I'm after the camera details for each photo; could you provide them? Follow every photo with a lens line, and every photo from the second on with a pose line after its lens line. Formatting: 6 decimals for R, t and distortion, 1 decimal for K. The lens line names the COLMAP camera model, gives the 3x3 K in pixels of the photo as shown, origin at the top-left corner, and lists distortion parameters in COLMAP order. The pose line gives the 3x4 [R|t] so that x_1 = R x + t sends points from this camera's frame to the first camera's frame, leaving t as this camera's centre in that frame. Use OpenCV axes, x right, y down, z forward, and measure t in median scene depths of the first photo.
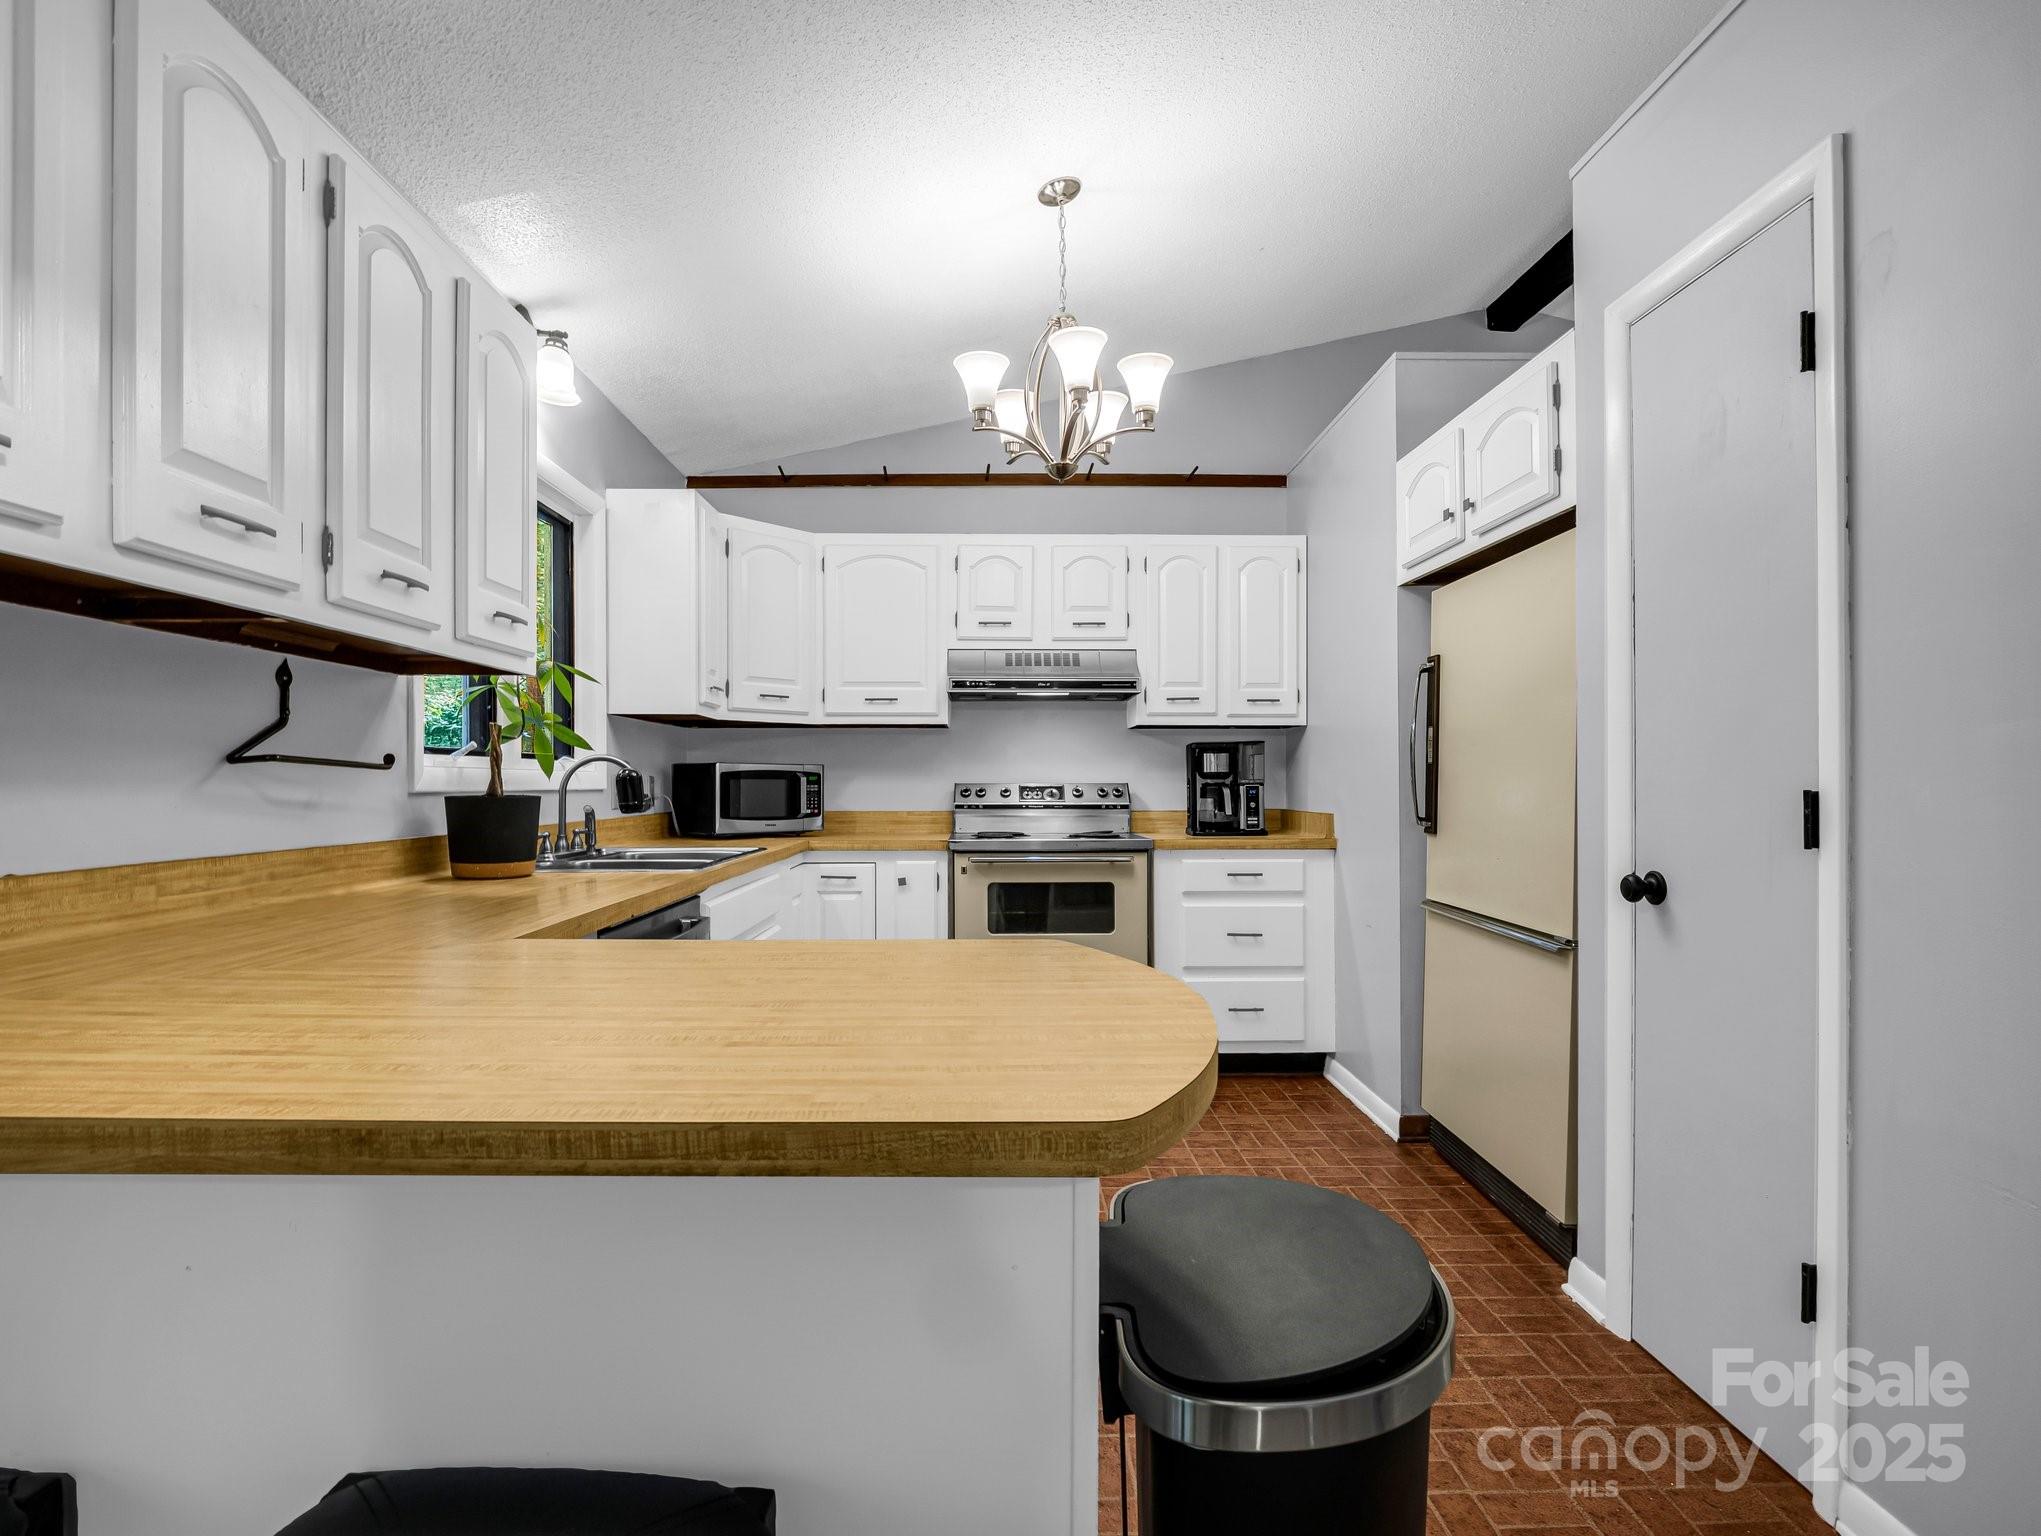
lens RADIAL K [[1012.7, 0, 1014.7], [0, 1012.7, 775.9], [0, 0, 1]] dist [0.000331, -0.000630]
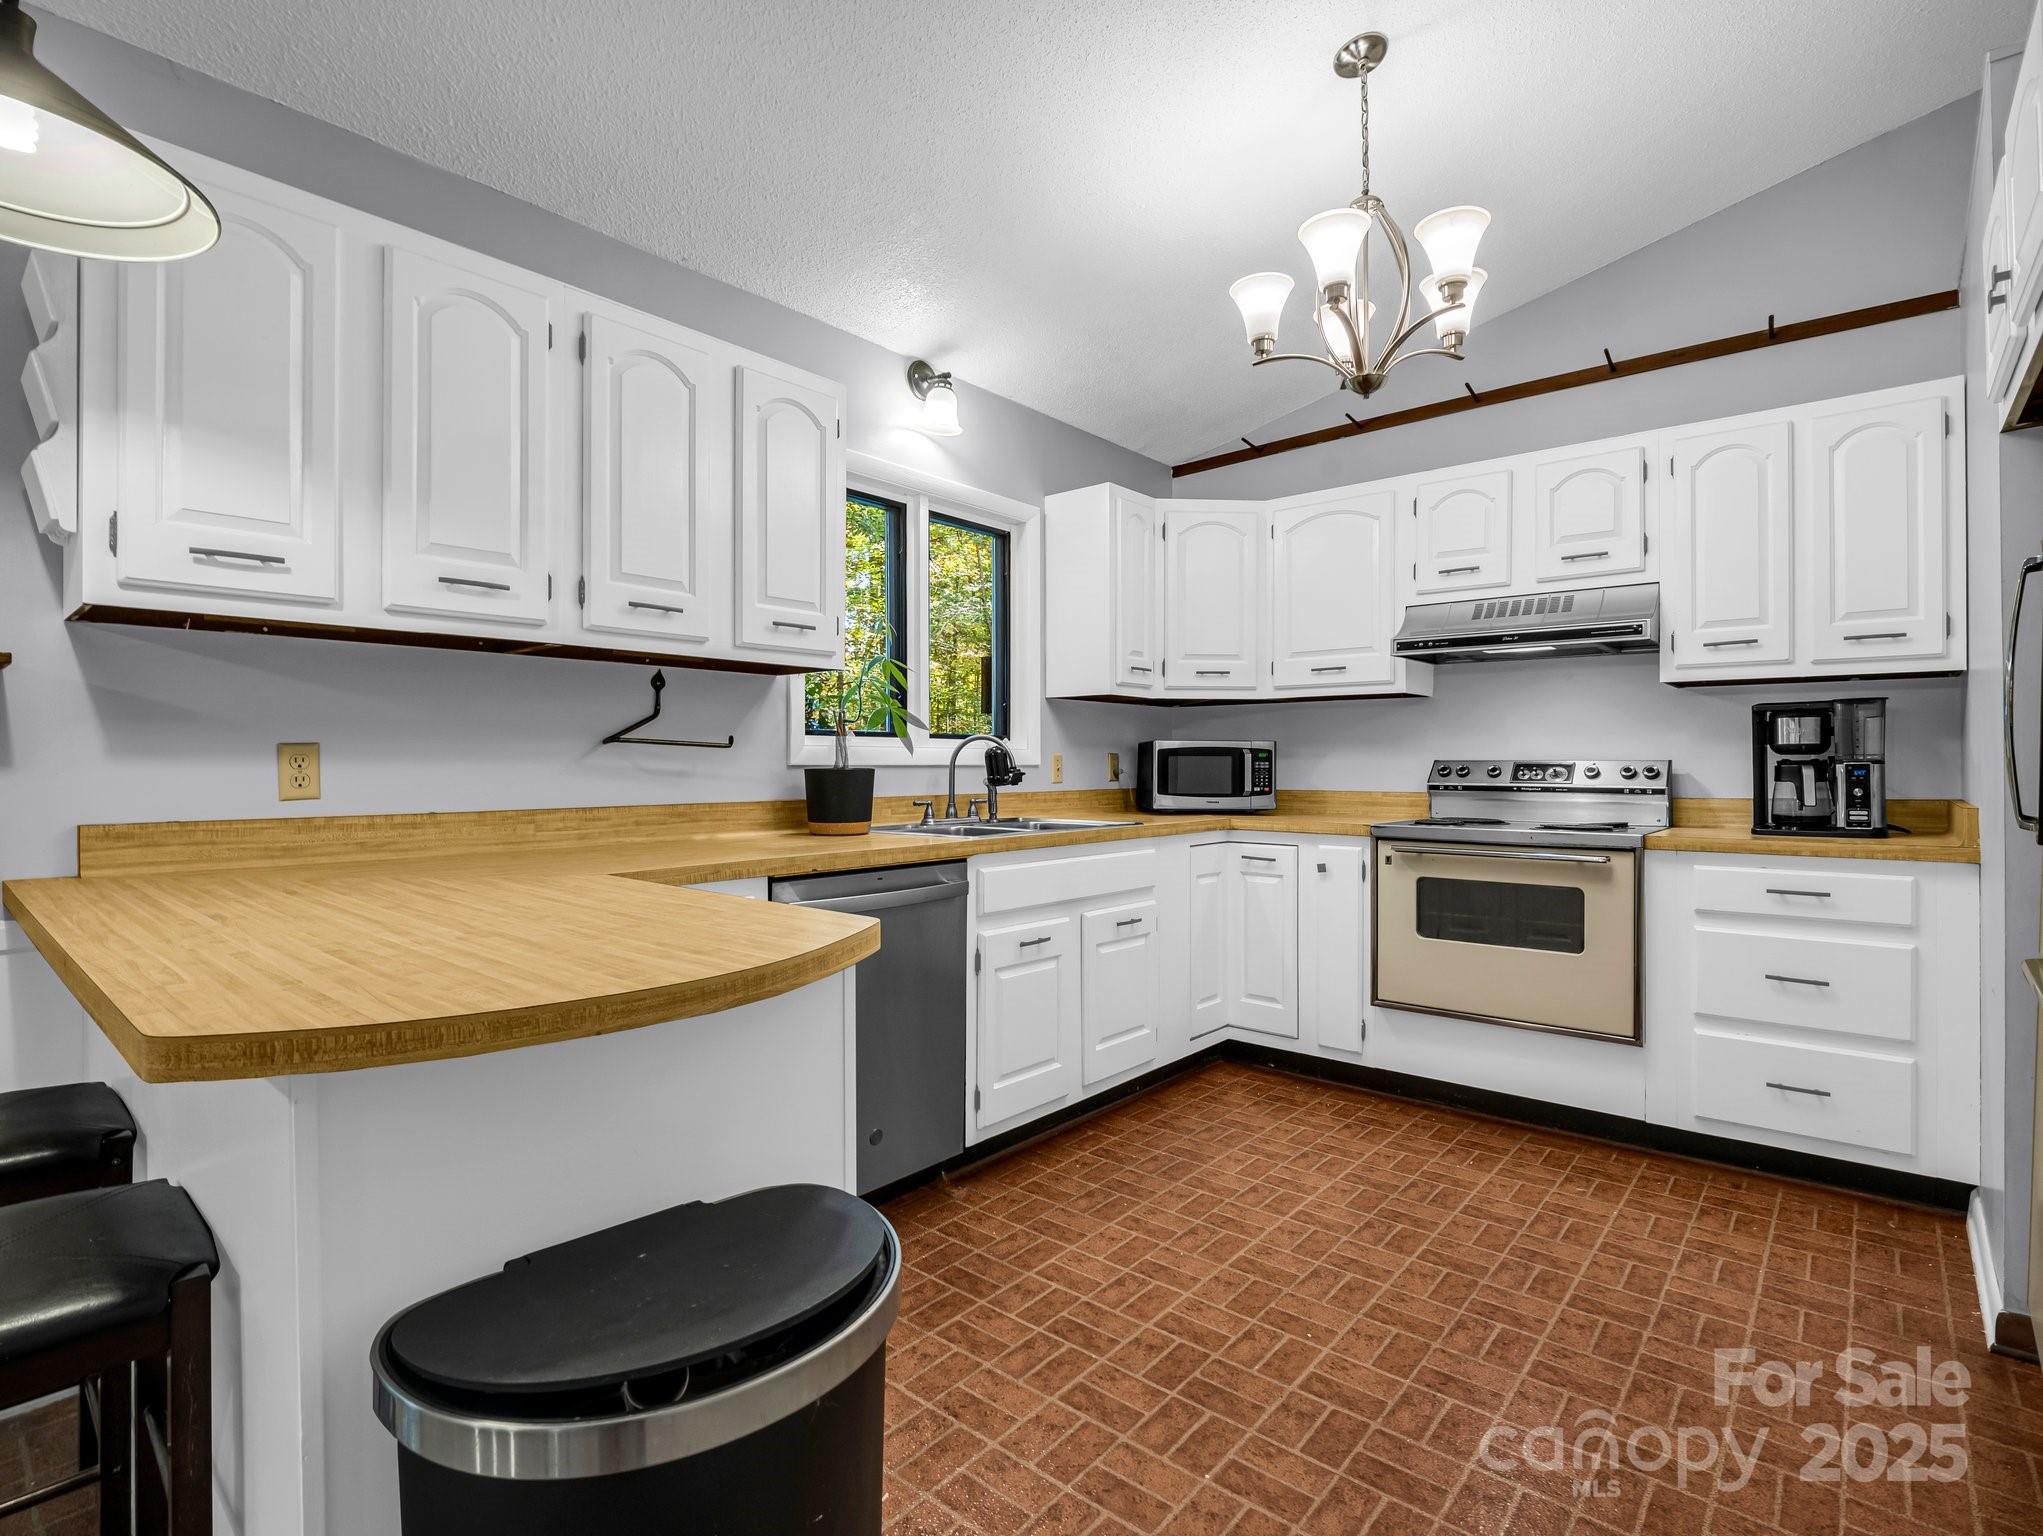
lens RADIAL K [[1000.0, 0, 1020.7], [0, 1000.0, 757.4], [0, 0, 1]] dist [0.000842, -0.010930]
pose [[0.747189, -0.002053, -0.664609, 0.267084], [0.003250, 0.999995, 0.000566, 0.003310], [0.664604, -0.002583, 0.747191, 0.136662]]
